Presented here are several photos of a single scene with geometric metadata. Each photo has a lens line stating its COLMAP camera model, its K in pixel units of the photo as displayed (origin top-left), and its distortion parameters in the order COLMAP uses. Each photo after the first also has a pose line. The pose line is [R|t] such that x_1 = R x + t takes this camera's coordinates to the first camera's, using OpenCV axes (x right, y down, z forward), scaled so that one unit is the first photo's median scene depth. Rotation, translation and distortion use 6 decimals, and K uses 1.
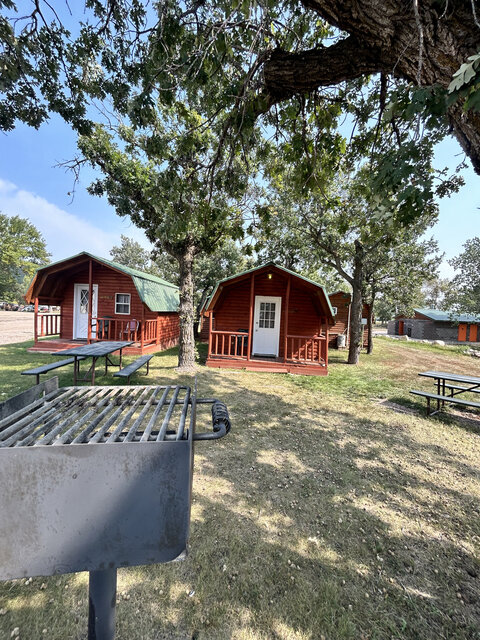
lens RADIAL K [[258.4, 0, 241.7], [0, 258.4, 318.3], [0, 0, 1]] dist [0.020159, 0.000068]
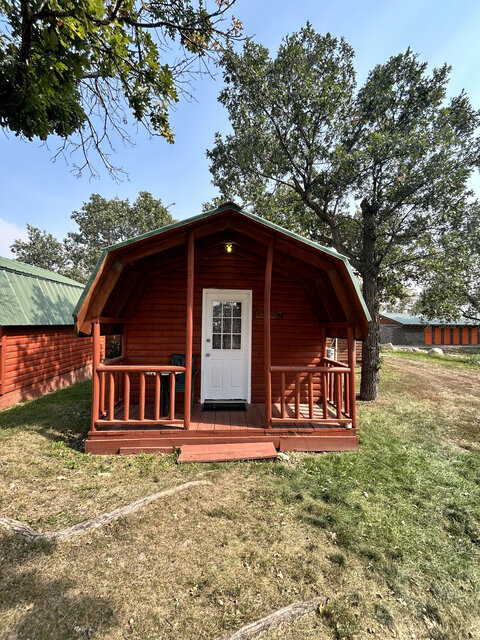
lens RADIAL K [[258.4, 0, 241.7], [0, 258.4, 318.3], [0, 0, 1]] dist [0.020159, 0.000068]
pose [[0.989270, -0.035101, 0.141819, 0.053518], [0.041171, 0.998347, -0.040098, -0.004050], [-0.140177, 0.045506, 0.989080, 0.467777]]
